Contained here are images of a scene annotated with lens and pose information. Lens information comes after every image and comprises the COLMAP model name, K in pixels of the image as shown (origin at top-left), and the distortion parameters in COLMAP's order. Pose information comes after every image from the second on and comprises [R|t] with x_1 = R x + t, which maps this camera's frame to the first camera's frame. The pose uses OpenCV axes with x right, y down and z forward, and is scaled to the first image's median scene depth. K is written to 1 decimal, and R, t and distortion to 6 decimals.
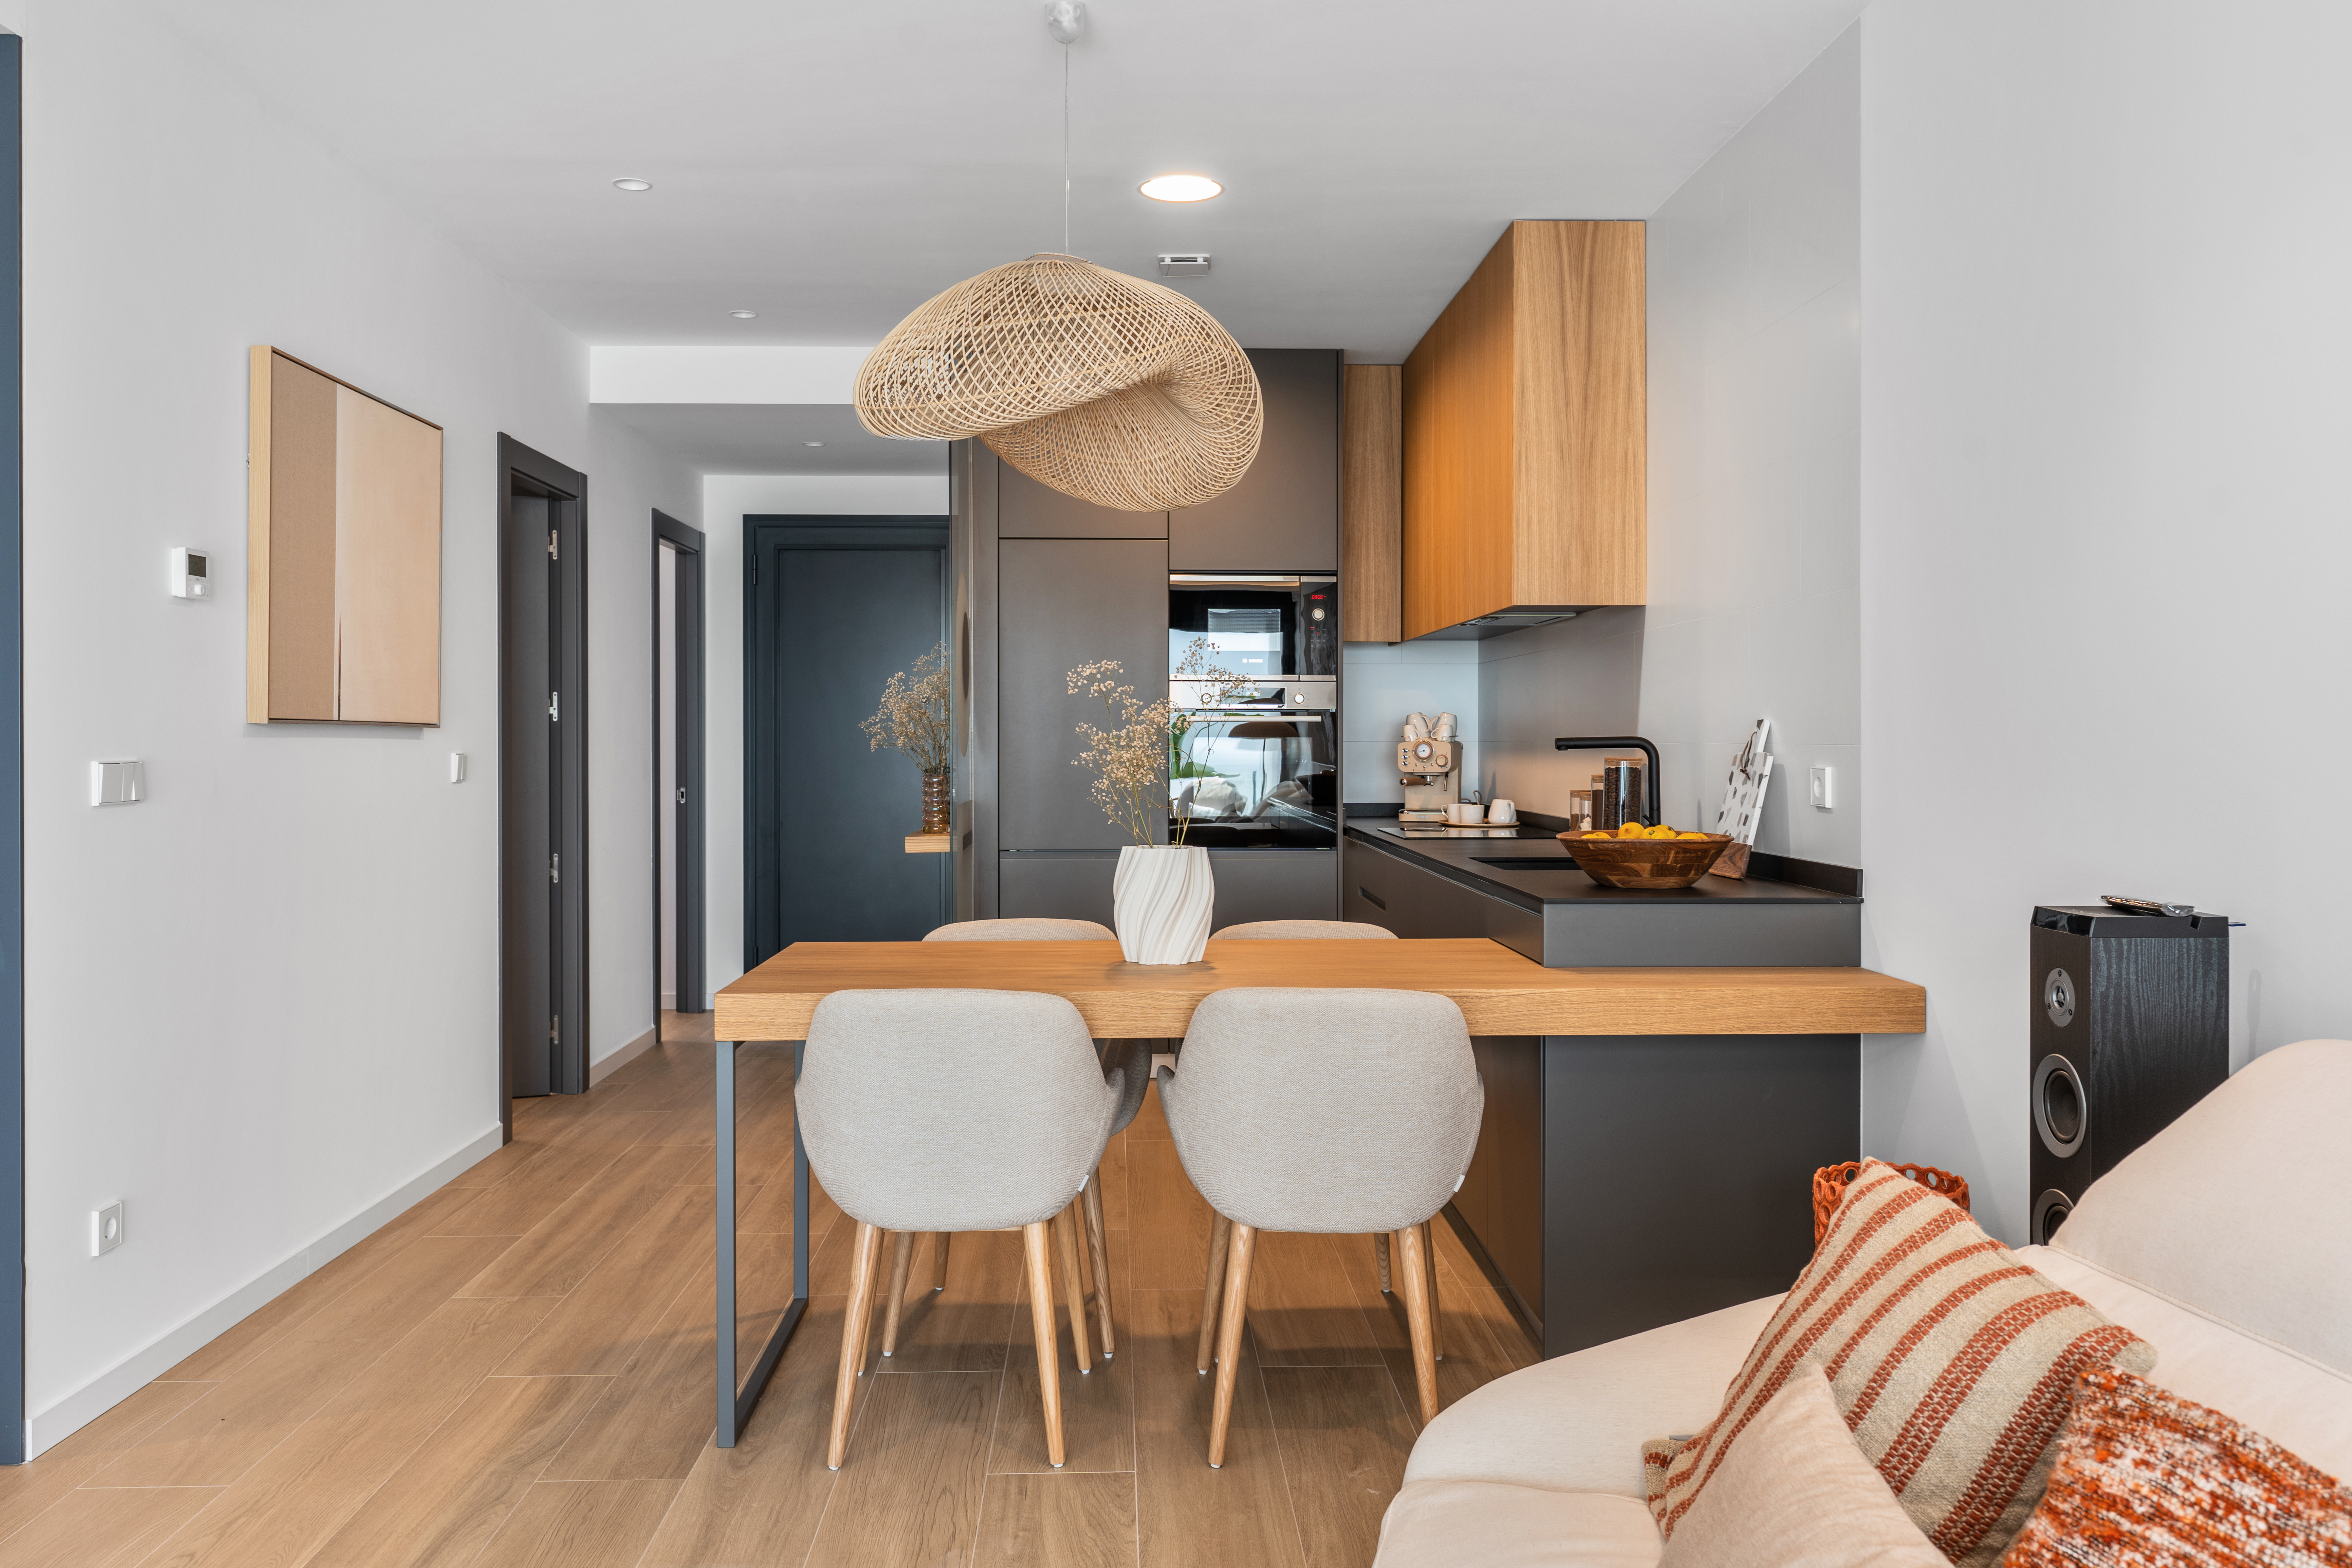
lens RADIAL K [[1835.8, 0, 1160.8], [0, 1835.8, 775.7], [0, 0, 1]] dist [0.002238, -0.001458]
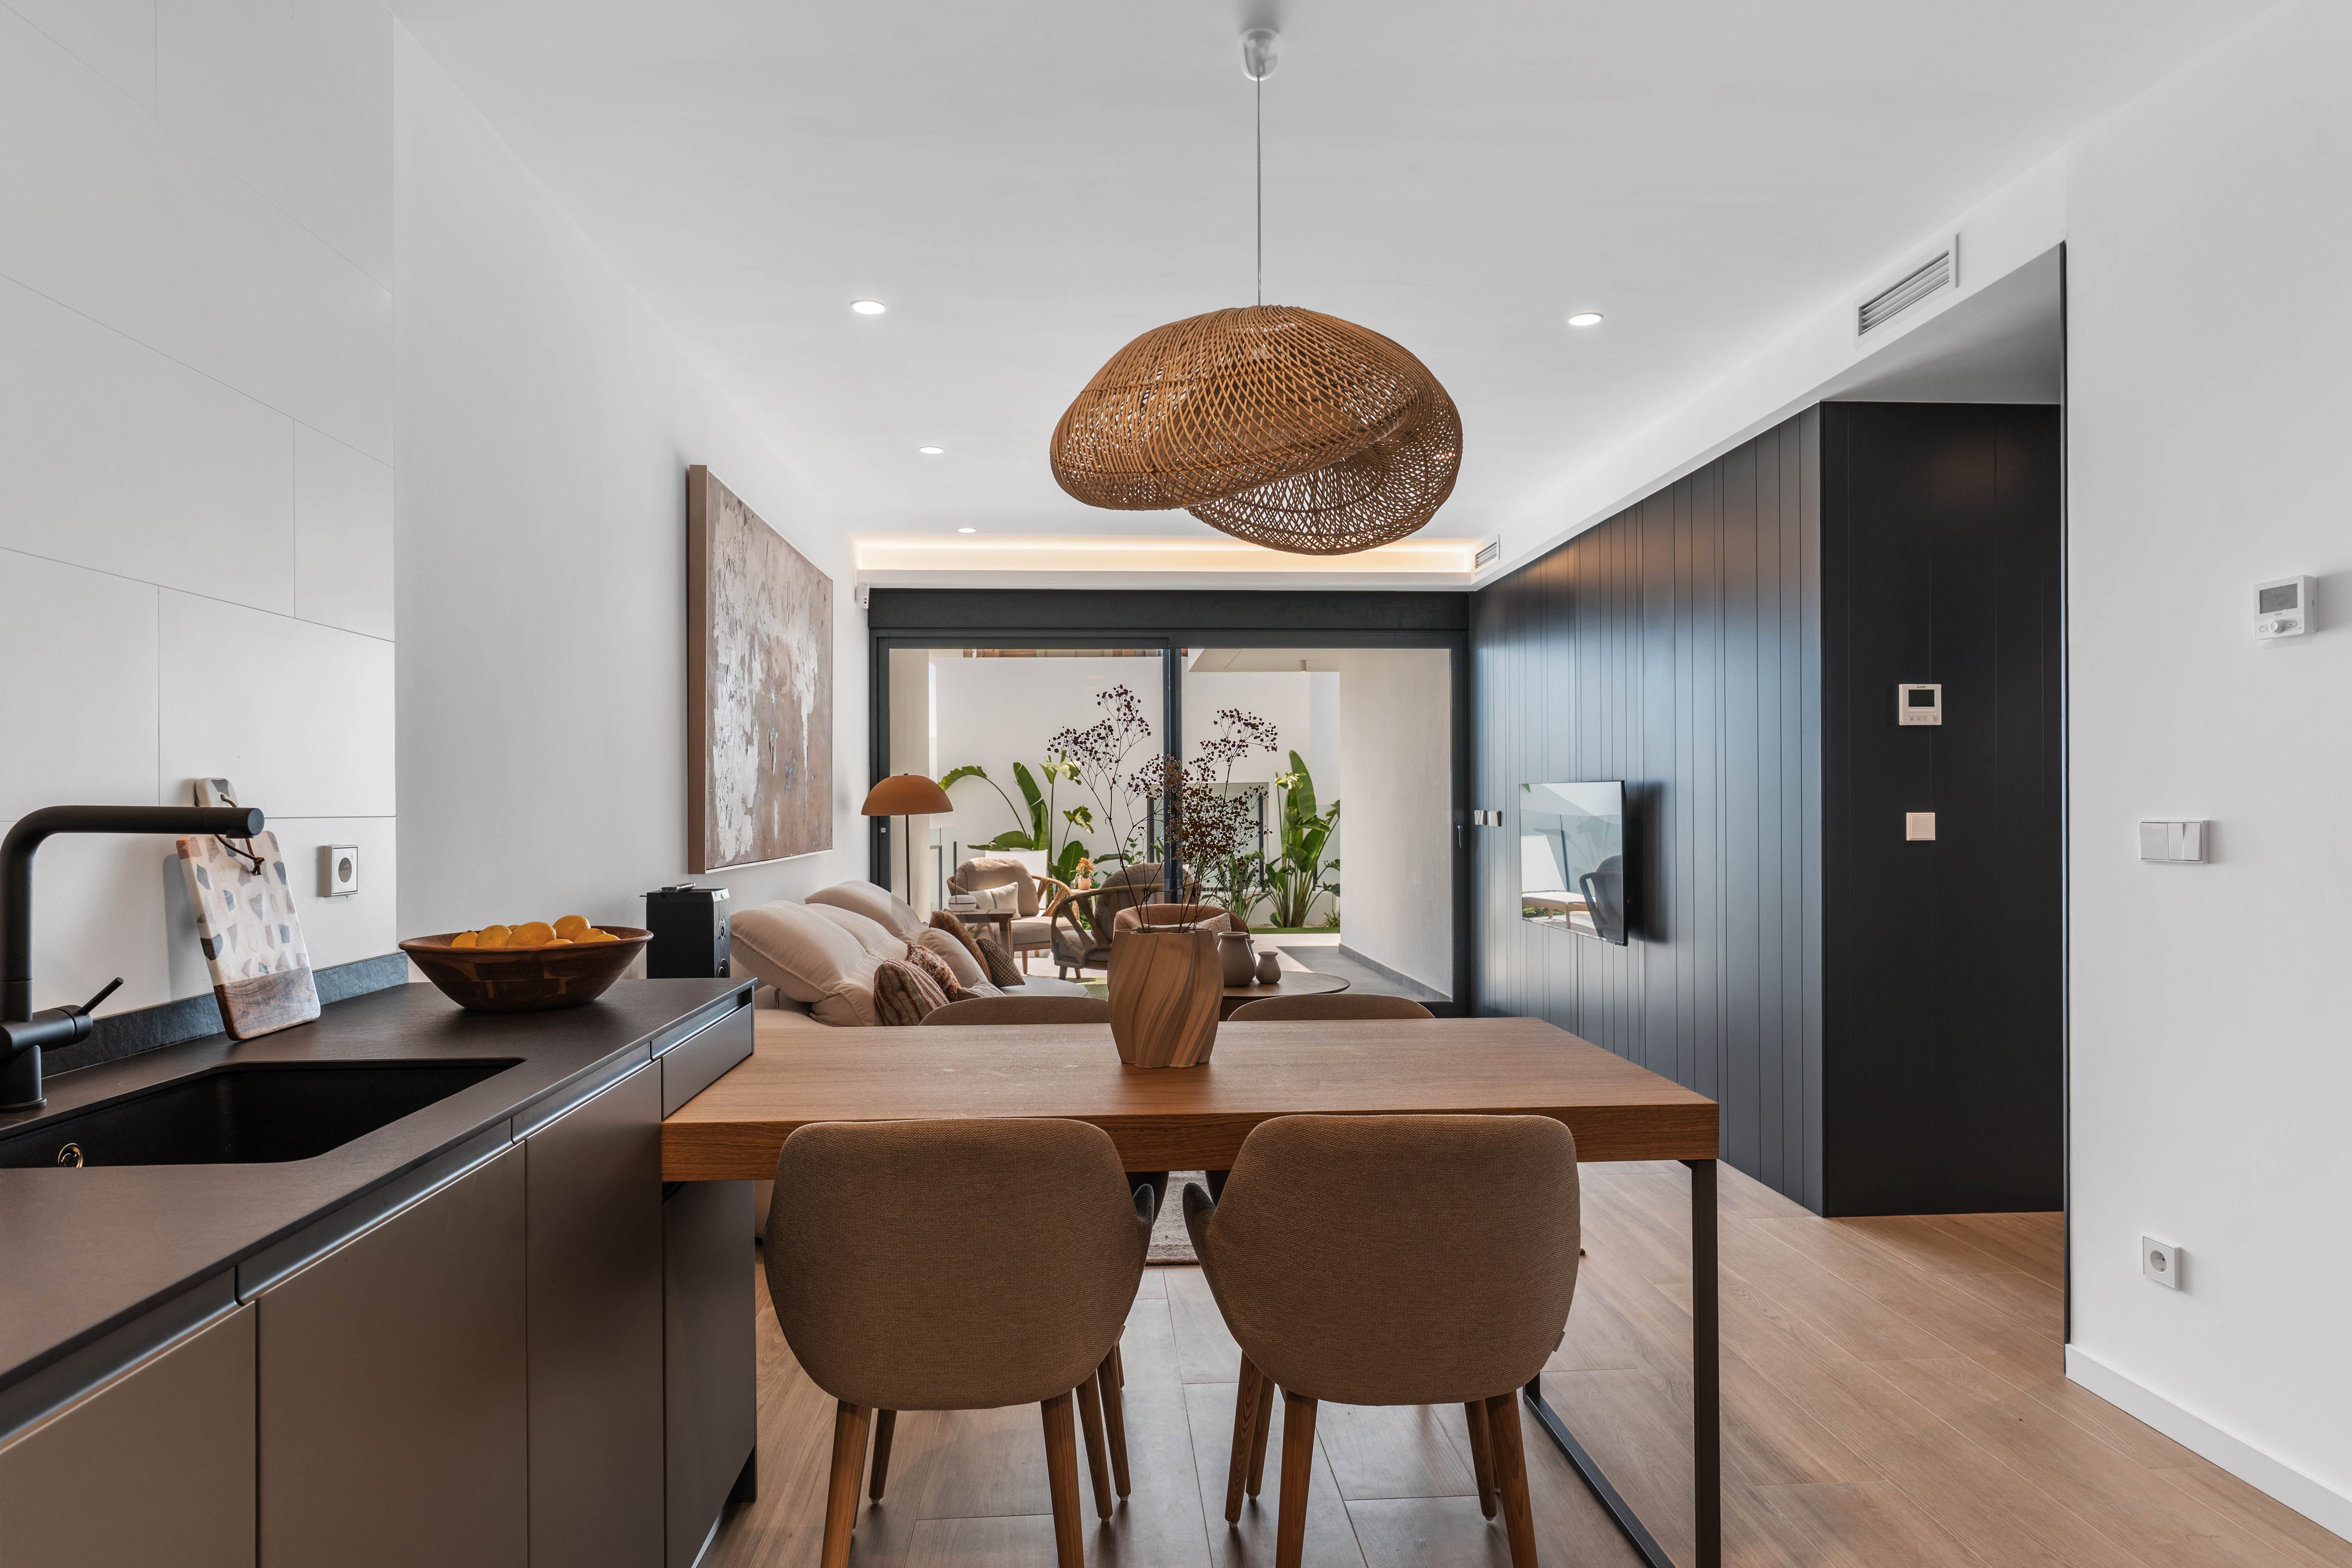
lens RADIAL K [[1390.1, 0, 1199.9], [0, 1390.1, 805.6], [0, 0, 1]] dist [0.006882, 0.000342]
pose [[-0.998227, 0.006695, -0.059143, 0.017149], [0.005541, 0.999792, 0.019647, -0.023790], [0.059262, 0.019285, -0.998056, 1.220451]]
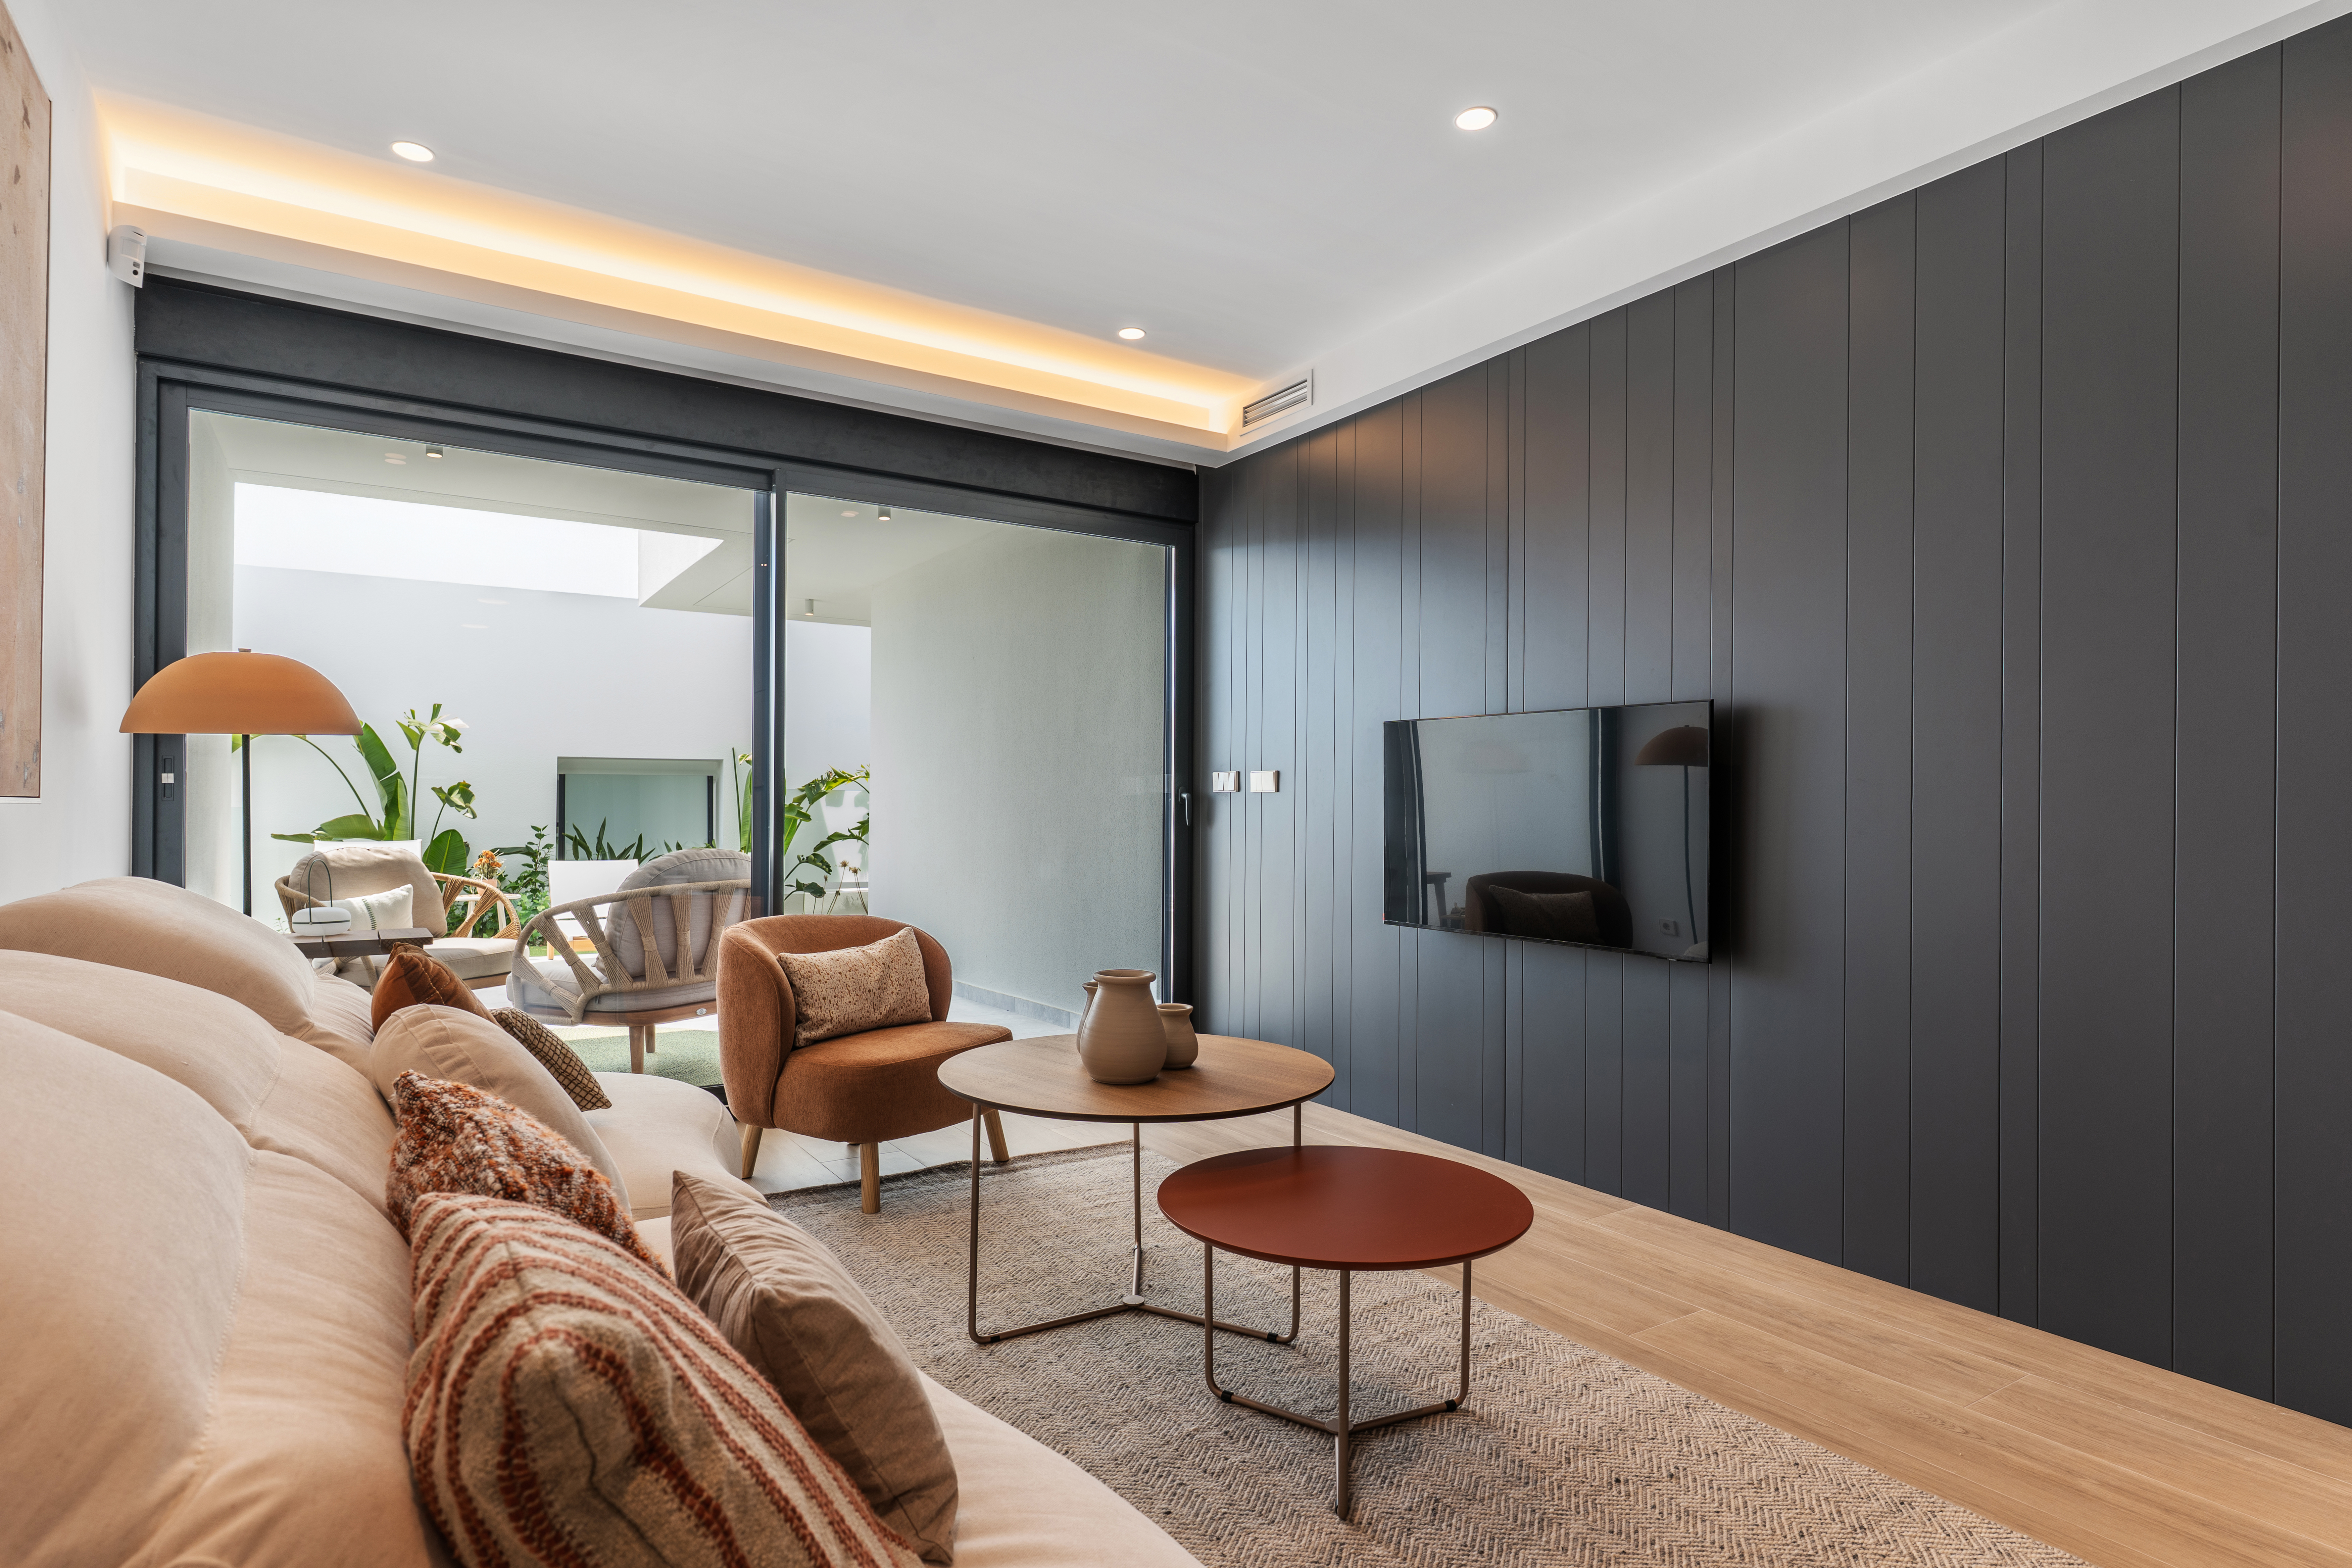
lens RADIAL K [[1245.6, 0, 1190.7], [0, 1245.6, 806.6], [0, 0, 1]] dist [0.002521, -0.000755]
pose [[-0.845174, -0.006792, -0.534449, 0.165905], [-0.015641, 0.999805, 0.012028, 0.029088], [0.534263, 0.018525, -0.845115, 0.535854]]
